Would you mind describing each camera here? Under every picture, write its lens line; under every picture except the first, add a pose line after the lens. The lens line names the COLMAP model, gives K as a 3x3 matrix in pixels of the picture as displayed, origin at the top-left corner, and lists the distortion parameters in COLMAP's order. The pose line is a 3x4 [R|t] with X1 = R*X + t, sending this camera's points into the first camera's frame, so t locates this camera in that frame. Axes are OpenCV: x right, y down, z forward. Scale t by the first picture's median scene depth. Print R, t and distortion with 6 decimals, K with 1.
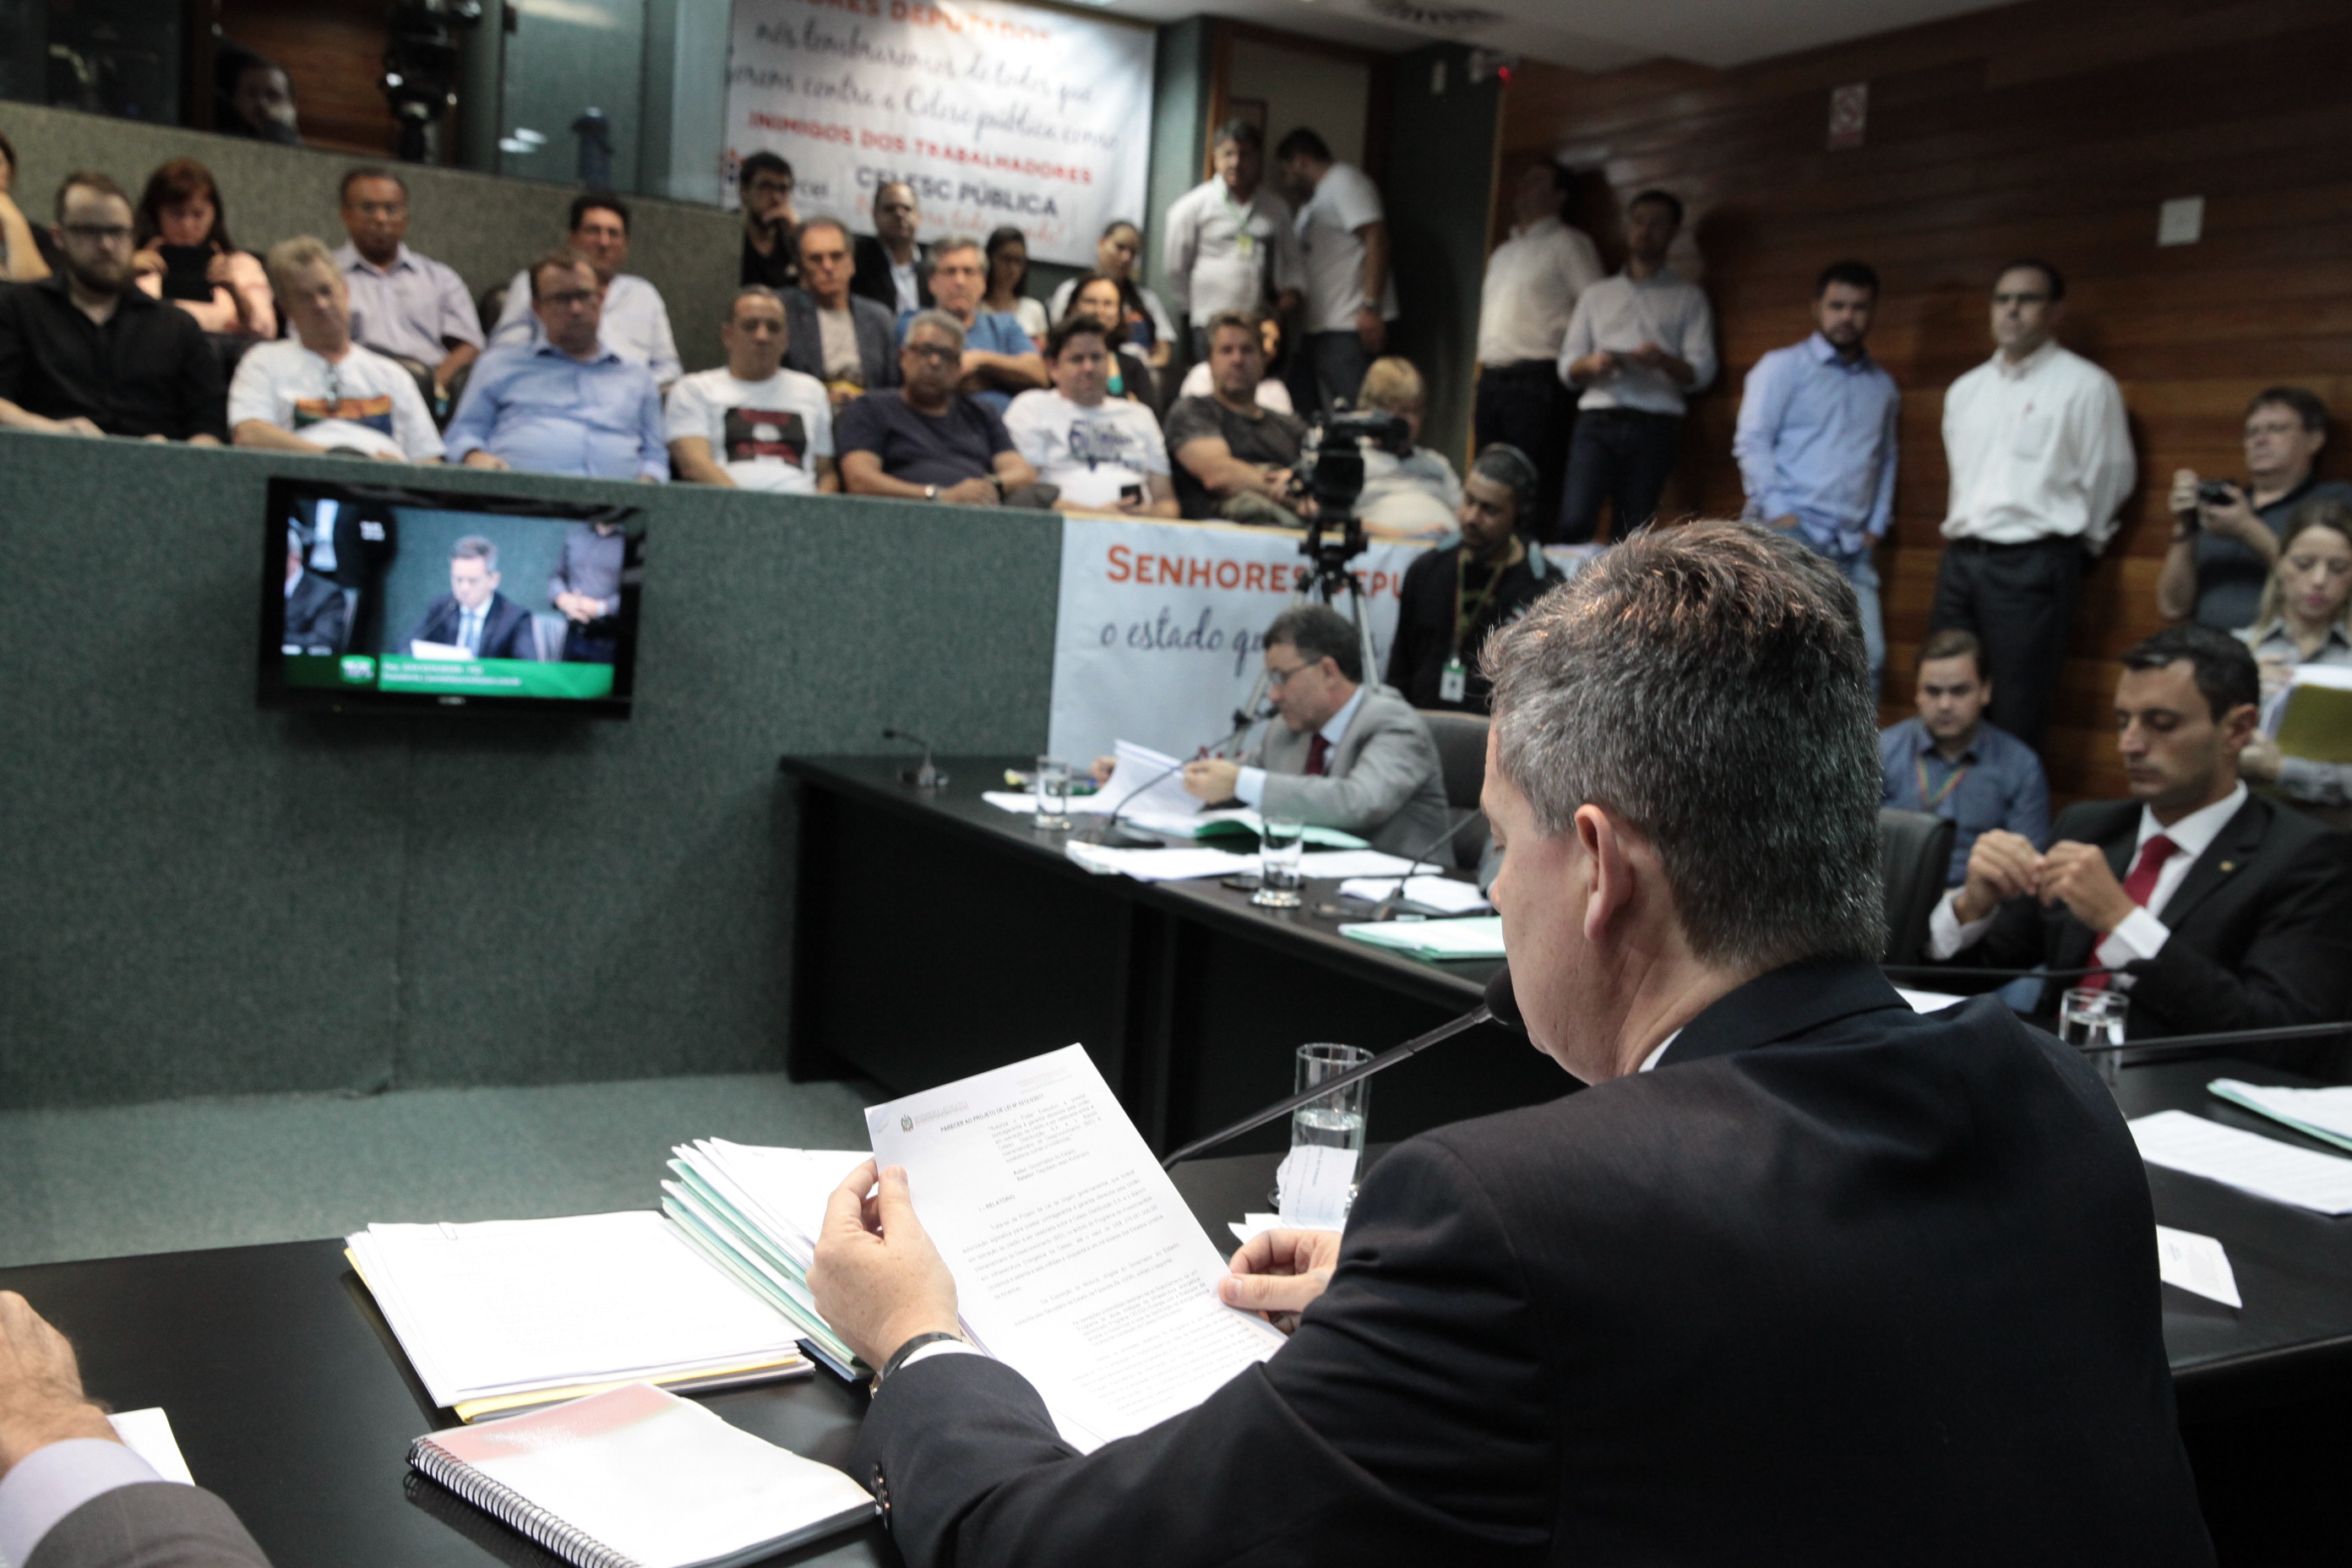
lens RADIAL K [[2140.9, 0, 1158.9], [0, 2140.9, 792.9], [0, 0, 1]] dist [-0.001675, 0.000000]
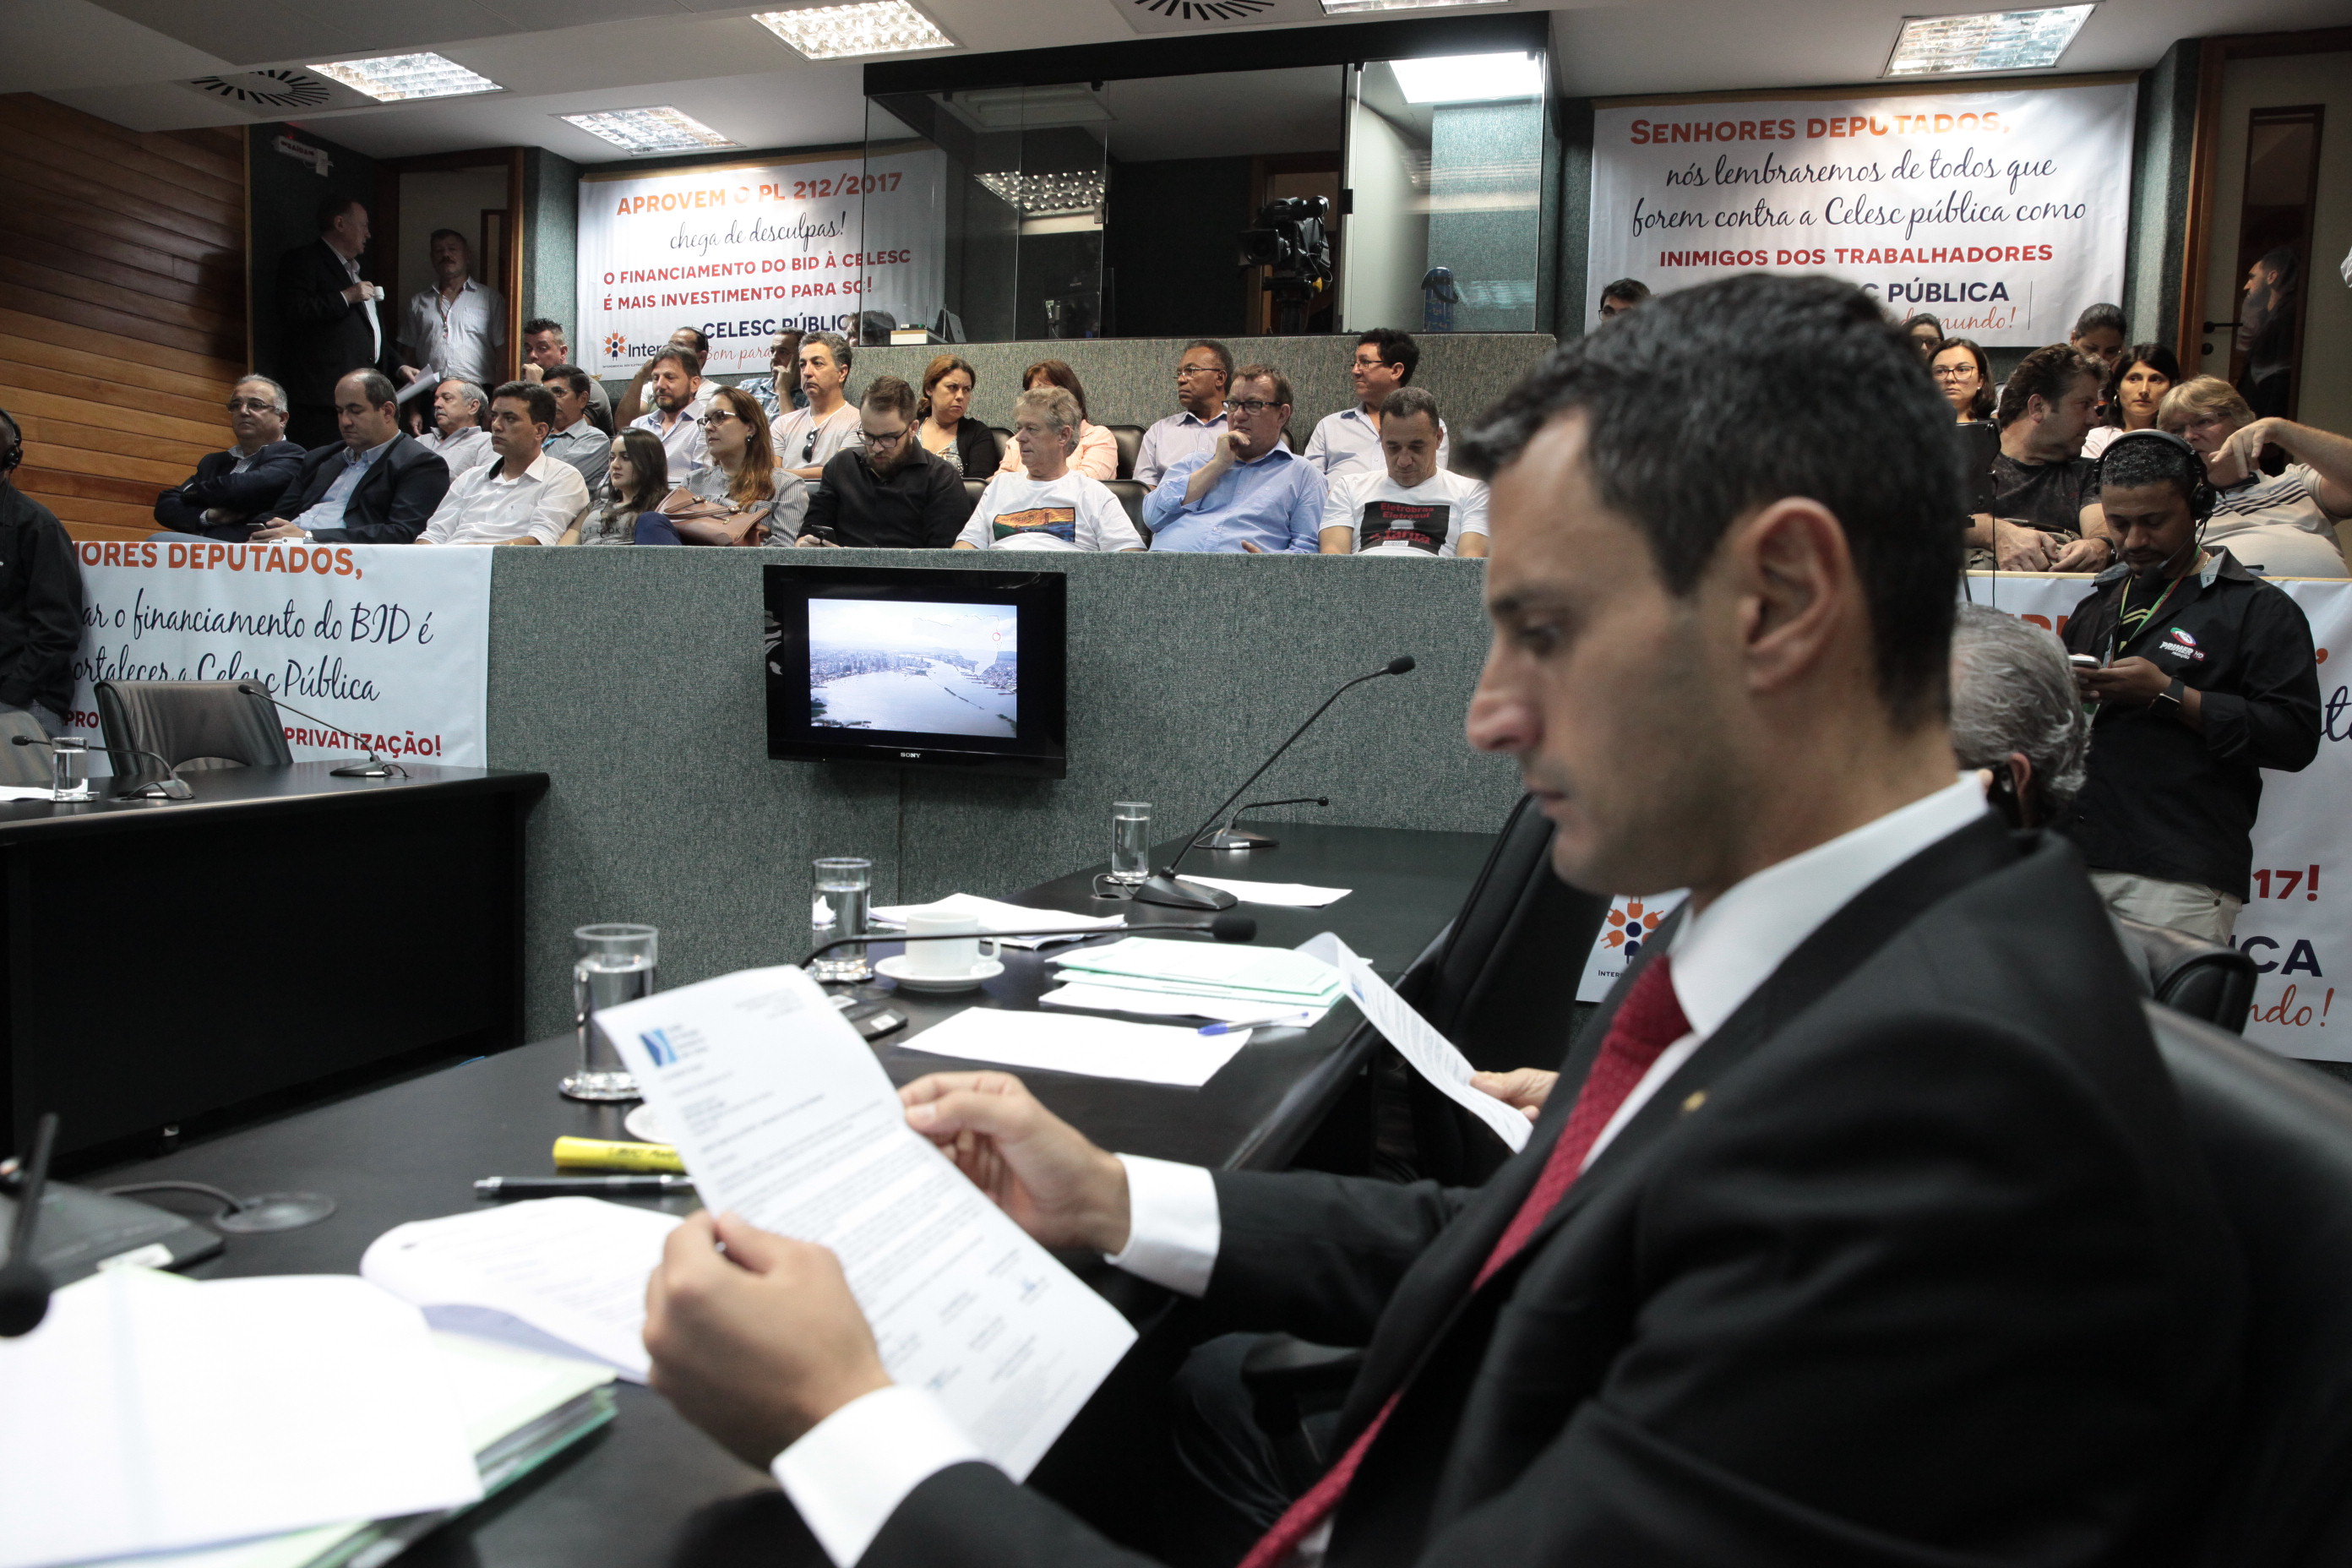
lens RADIAL K [[1601.9, 0, 1171.6], [0, 1601.9, 799.8], [0, 0, 1]] dist [-0.110981, 0.079638]
pose [[0.691072, 0.017732, -0.722568, 0.331600], [-0.066256, 0.997044, -0.038900, 0.003165], [0.719743, 0.074758, 0.690204, 0.469971]]
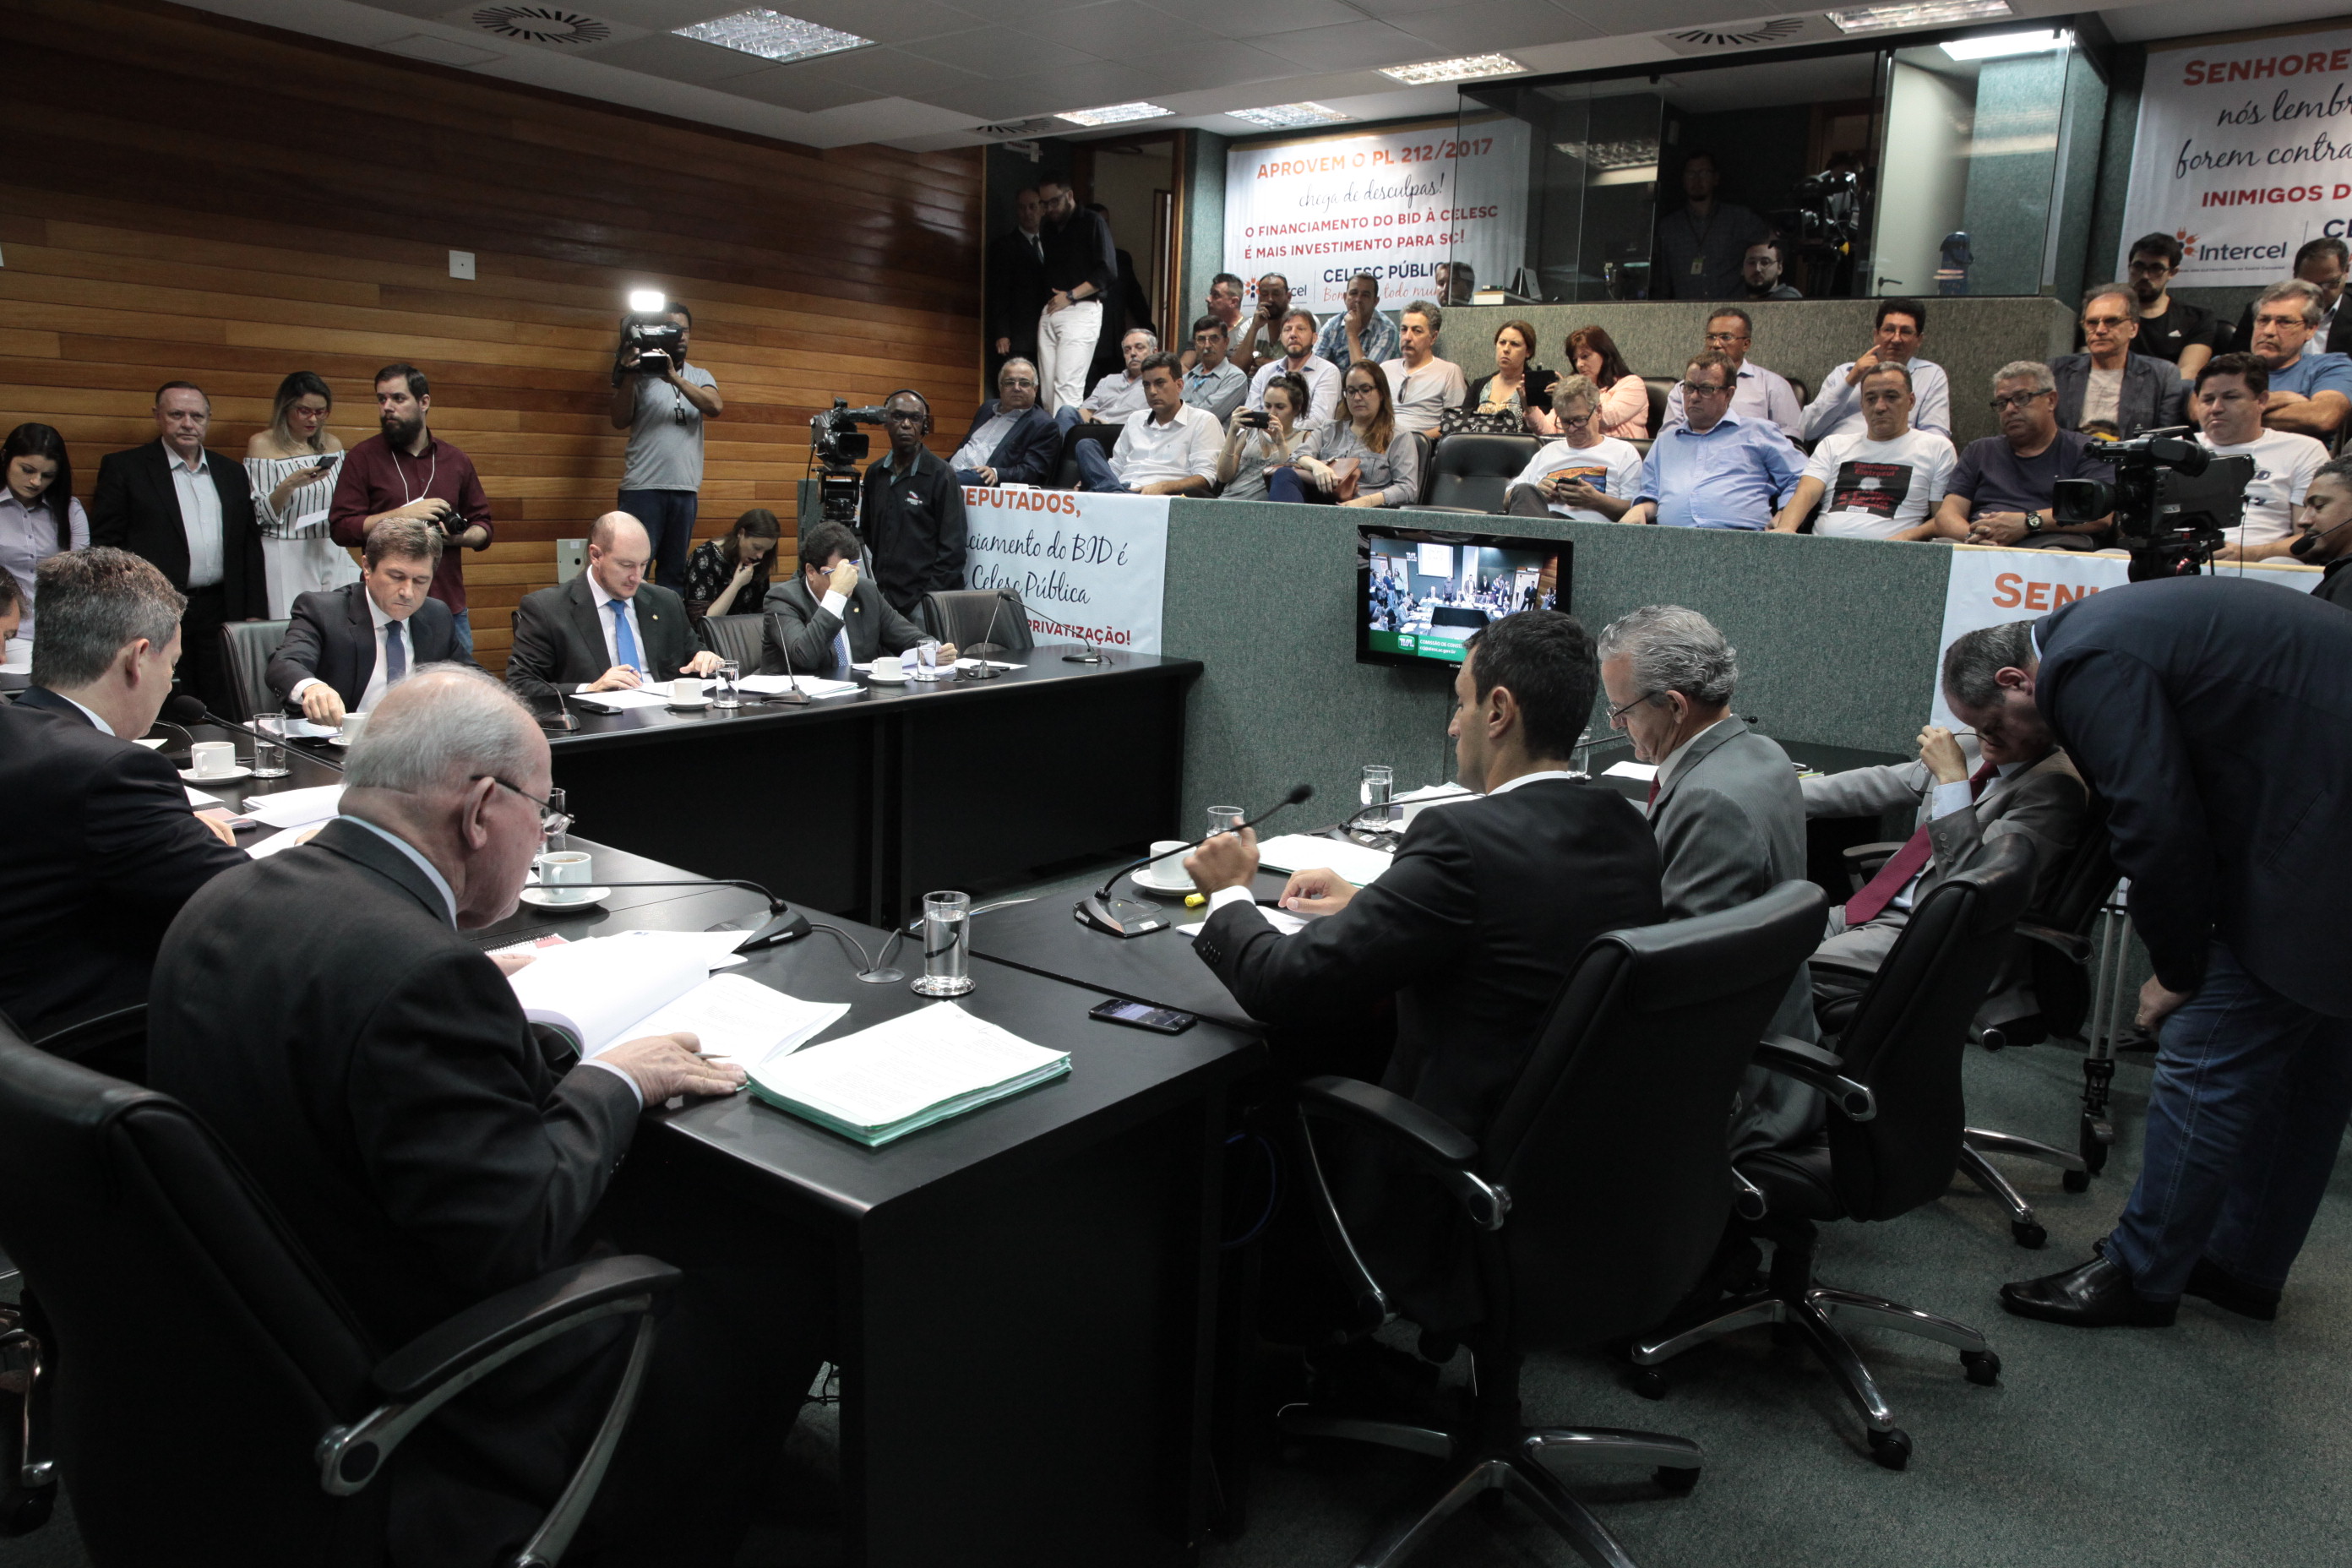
lens RADIAL K [[1601.9, 0, 1179.8], [0, 1601.9, 791.2], [0, 0, 1]] dist [-0.110981, 0.079638]
pose [[0.382847, 0.128068, -0.914892, 0.598158], [-0.112877, 0.989409, 0.091264, -0.032871], [0.916890, 0.068331, 0.393248, 0.328802]]
